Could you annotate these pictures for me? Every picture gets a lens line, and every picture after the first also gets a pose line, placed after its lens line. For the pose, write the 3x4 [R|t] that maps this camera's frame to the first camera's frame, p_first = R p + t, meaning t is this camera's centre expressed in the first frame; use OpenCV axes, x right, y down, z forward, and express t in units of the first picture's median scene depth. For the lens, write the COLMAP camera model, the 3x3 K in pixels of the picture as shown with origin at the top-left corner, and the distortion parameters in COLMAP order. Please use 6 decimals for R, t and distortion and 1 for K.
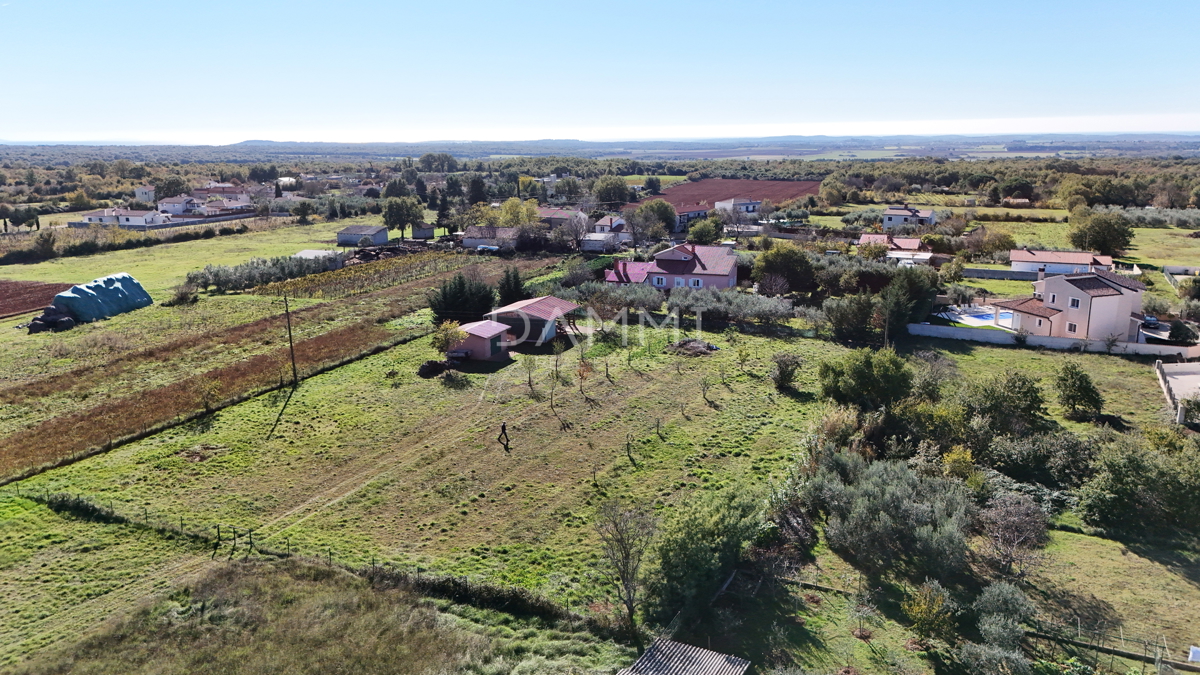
lens RADIAL K [[875.5, 0, 600.0], [0, 875.5, 337.5], [0, 0, 1]] dist [0.074372, -0.081325]
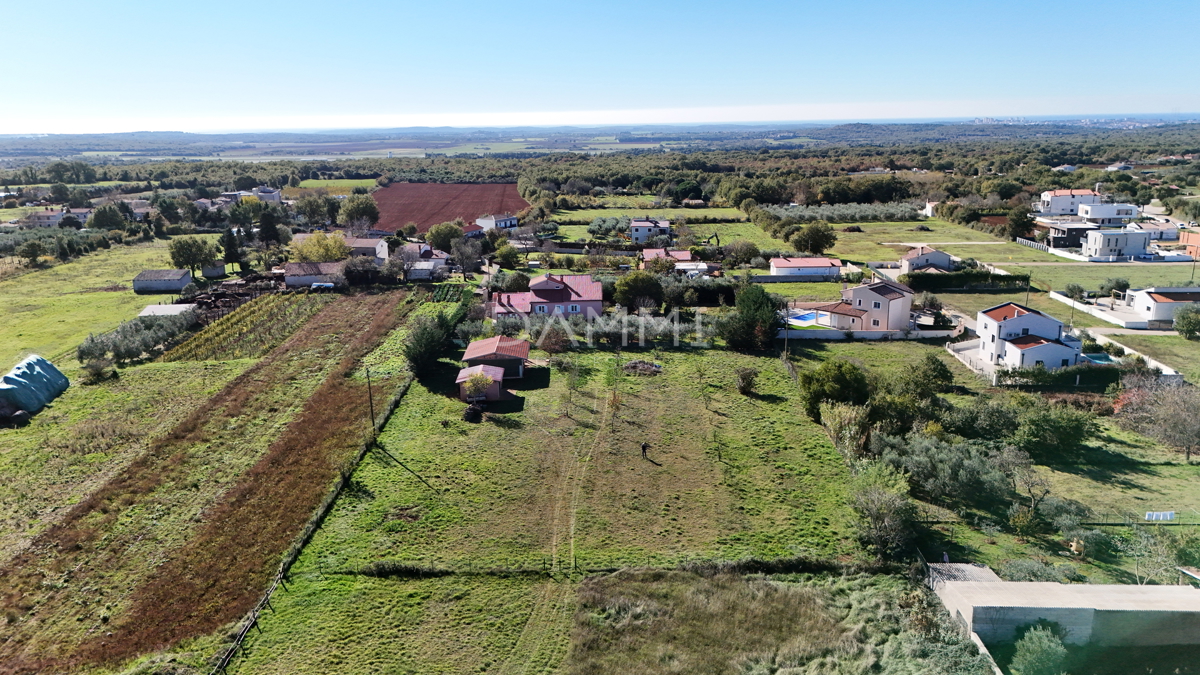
lens RADIAL K [[875.5, 0, 600.0], [0, 875.5, 337.5], [0, 0, 1]] dist [0.074372, -0.081325]
pose [[0.918750, -0.100288, 0.381891, -0.353331], [0.096832, 0.994898, 0.028311, -0.061398], [-0.382782, 0.010968, 0.923774, -0.100543]]
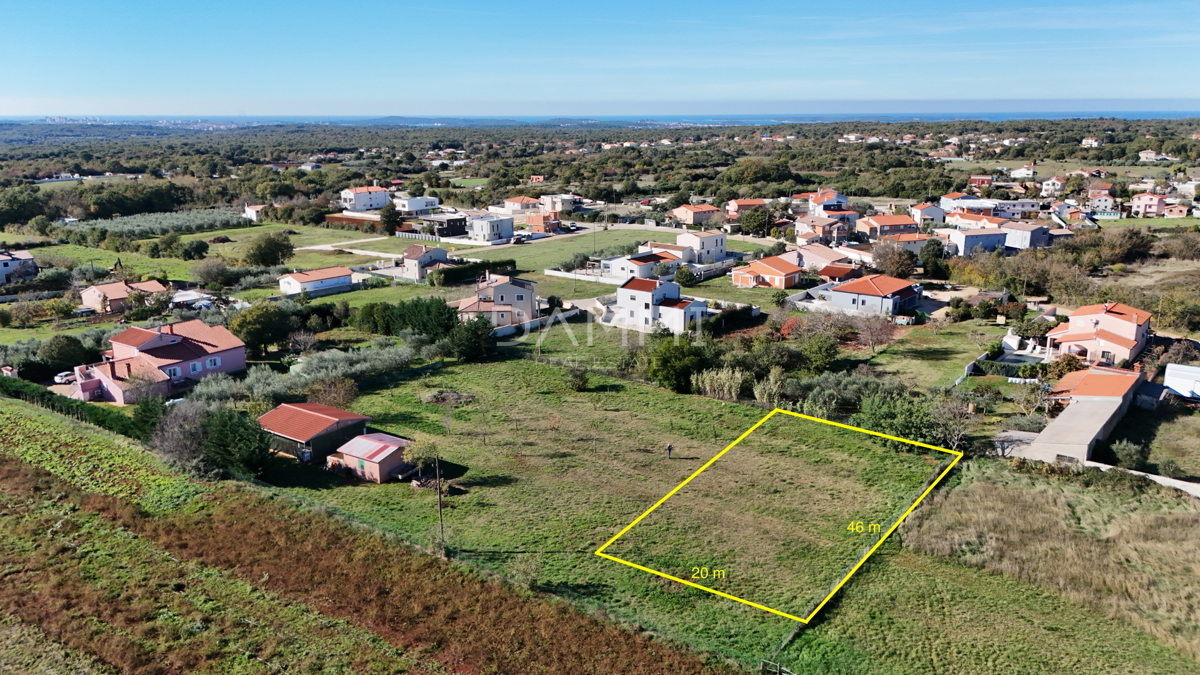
lens RADIAL K [[875.5, 0, 600.0], [0, 875.5, 337.5], [0, 0, 1]] dist [0.074372, -0.081325]
pose [[0.232425, -0.235204, 0.943747, -0.756912], [0.223493, 0.957270, 0.183533, -0.191008], [-0.946588, 0.168263, 0.275060, 0.415063]]
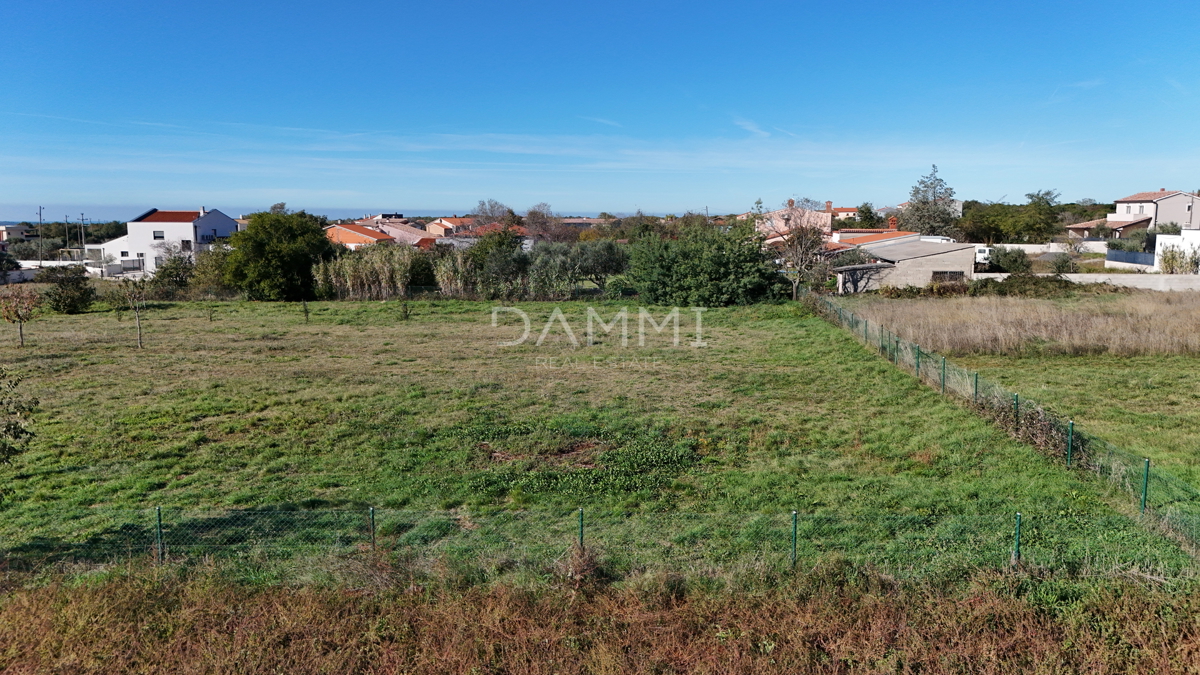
lens RADIAL K [[875.5, 0, 600.0], [0, 875.5, 337.5], [0, 0, 1]] dist [0.074372, -0.081325]
pose [[-0.306538, -0.118189, 0.944492, -0.403111], [0.216962, 0.957466, 0.190228, 0.024120], [-0.926802, 0.263231, -0.267857, 0.584480]]
